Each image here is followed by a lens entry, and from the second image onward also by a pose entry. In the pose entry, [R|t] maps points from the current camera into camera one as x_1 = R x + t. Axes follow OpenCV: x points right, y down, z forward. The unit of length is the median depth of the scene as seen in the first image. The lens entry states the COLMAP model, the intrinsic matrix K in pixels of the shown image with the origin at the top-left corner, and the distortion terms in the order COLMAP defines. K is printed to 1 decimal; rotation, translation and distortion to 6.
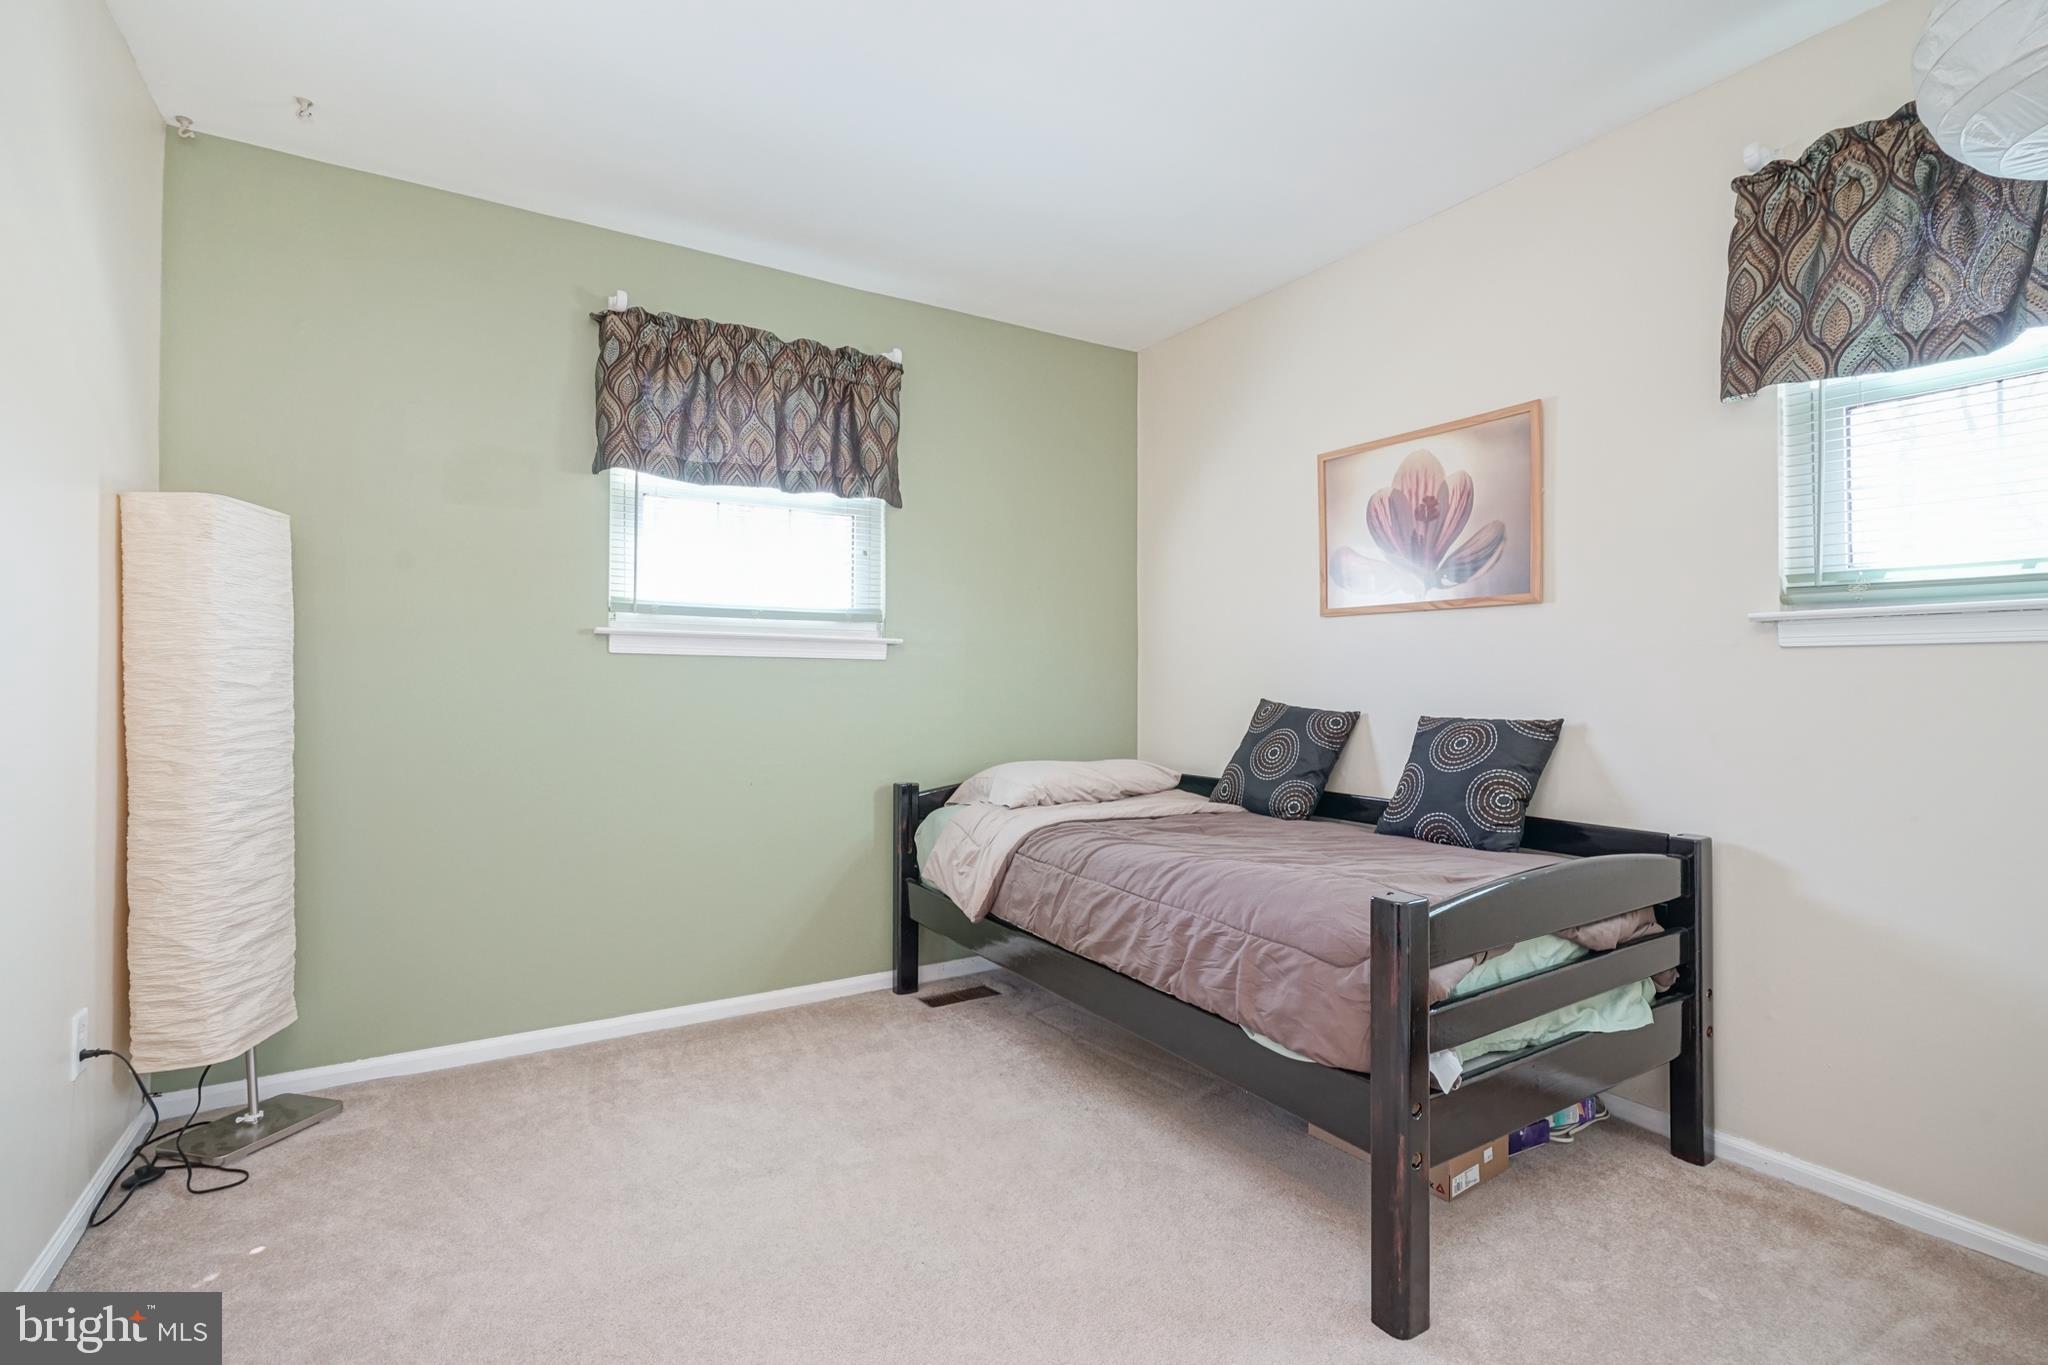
lens RADIAL K [[936.8, 0, 1018.1], [0, 936.8, 686.8], [0, 0, 1]] dist [-0.008261, 0.003102]
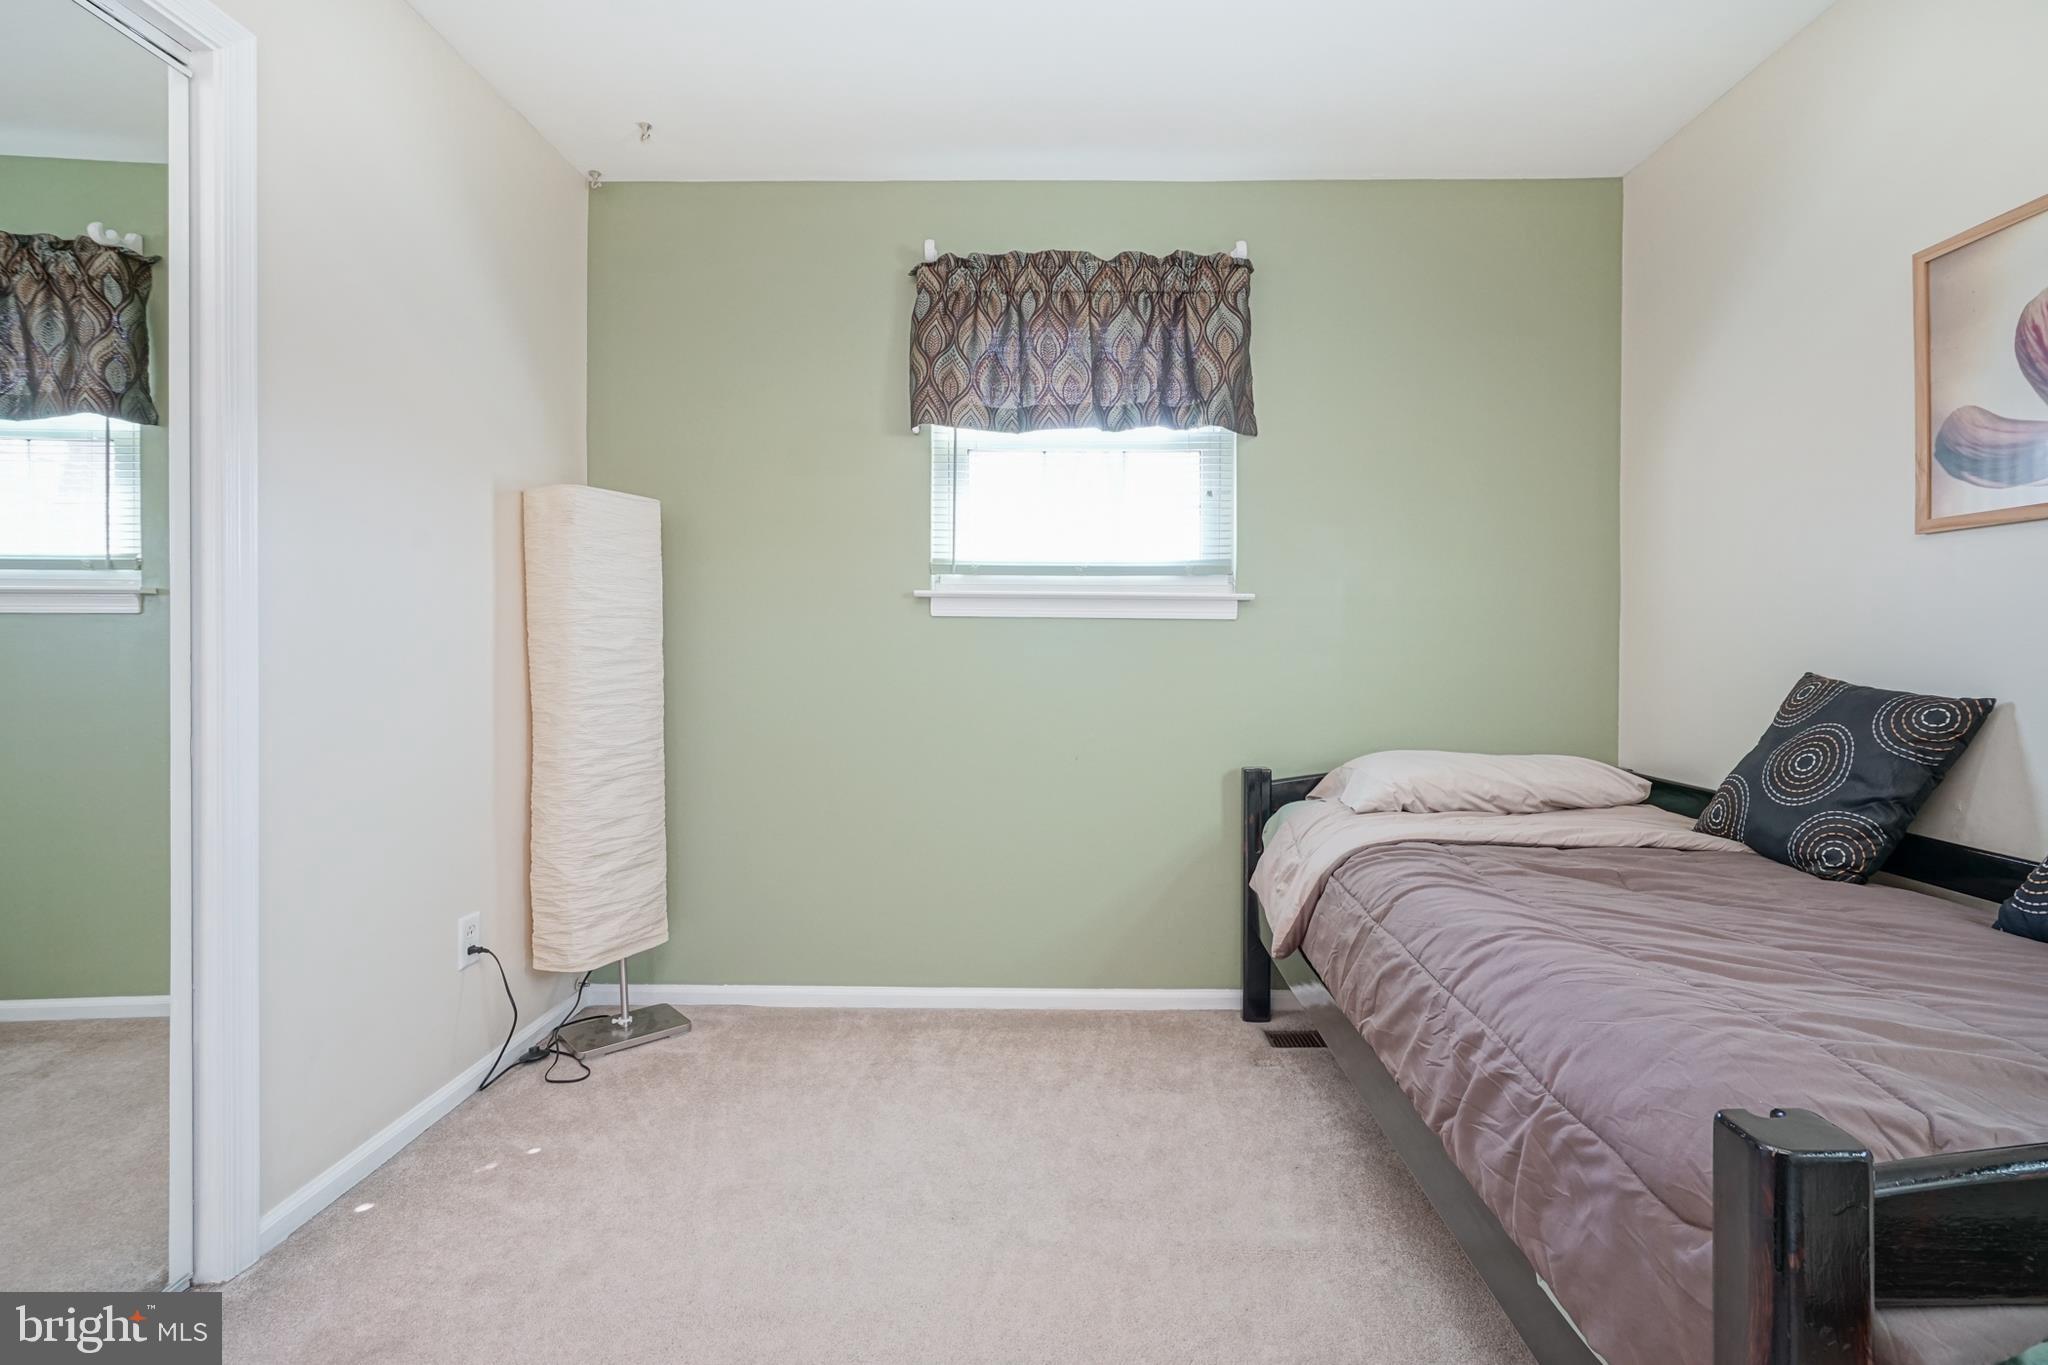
lens RADIAL K [[936.8, 0, 1030.6], [0, 936.8, 663.3], [0, 0, 1]] dist [-0.008261, 0.003102]
pose [[0.847038, 0.009637, -0.531444, 0.177091], [-0.002202, 0.999891, 0.014622, -0.001582], [0.531527, -0.011216, 0.846967, 0.229551]]
